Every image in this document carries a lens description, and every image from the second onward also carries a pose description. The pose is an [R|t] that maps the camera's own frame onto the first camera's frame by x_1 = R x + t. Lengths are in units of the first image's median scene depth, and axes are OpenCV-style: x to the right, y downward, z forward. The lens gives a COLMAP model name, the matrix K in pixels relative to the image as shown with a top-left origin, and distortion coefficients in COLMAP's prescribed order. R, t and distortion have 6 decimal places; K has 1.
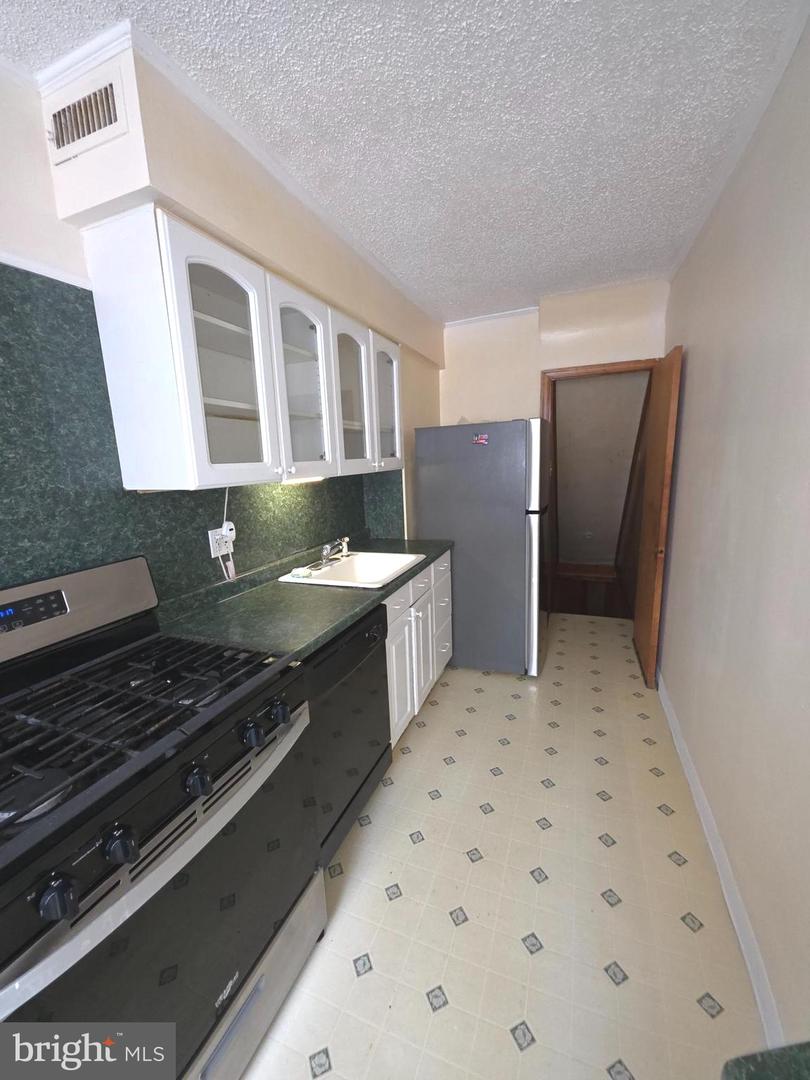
lens RADIAL K [[424.2, 0, 405.0], [0, 424.2, 540.0], [0, 0, 1]] dist [0.016369, -0.010049]
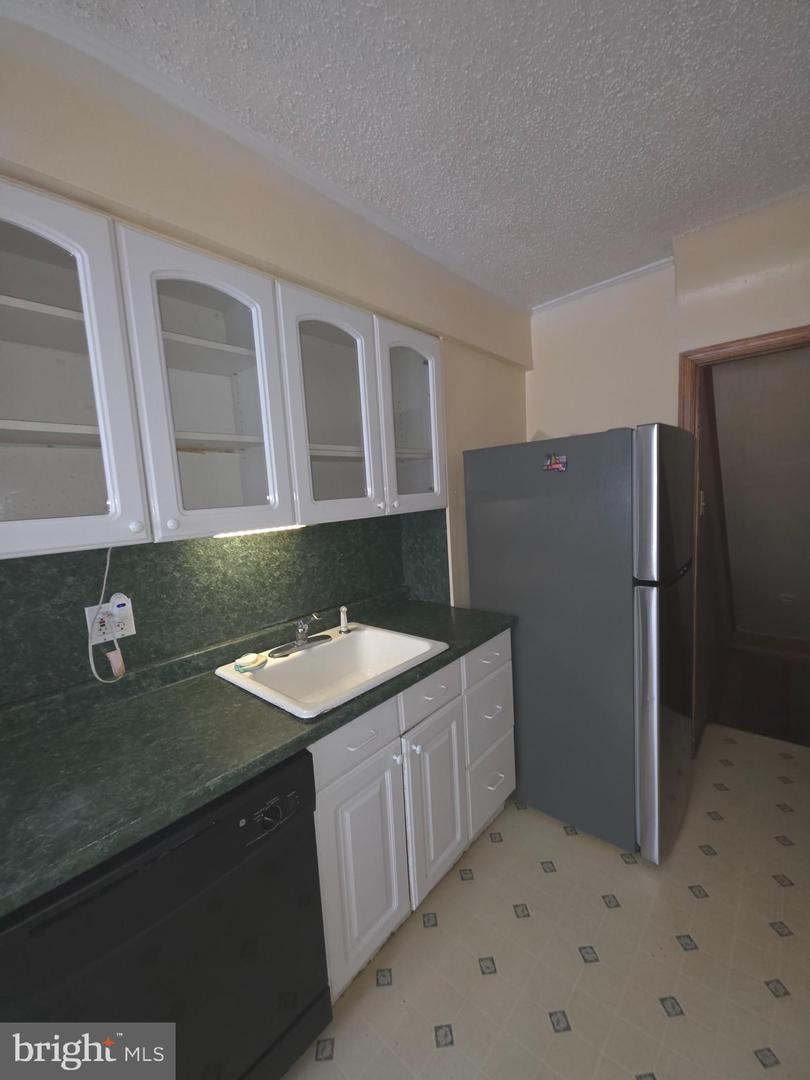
lens RADIAL K [[424.2, 0, 405.0], [0, 424.2, 540.0], [0, 0, 1]] dist [0.016369, -0.010049]
pose [[0.941955, 0.021515, -0.335049, 0.198022], [-0.041996, 0.997657, -0.054004, -0.084438], [0.333103, 0.064940, 0.940652, 0.360795]]
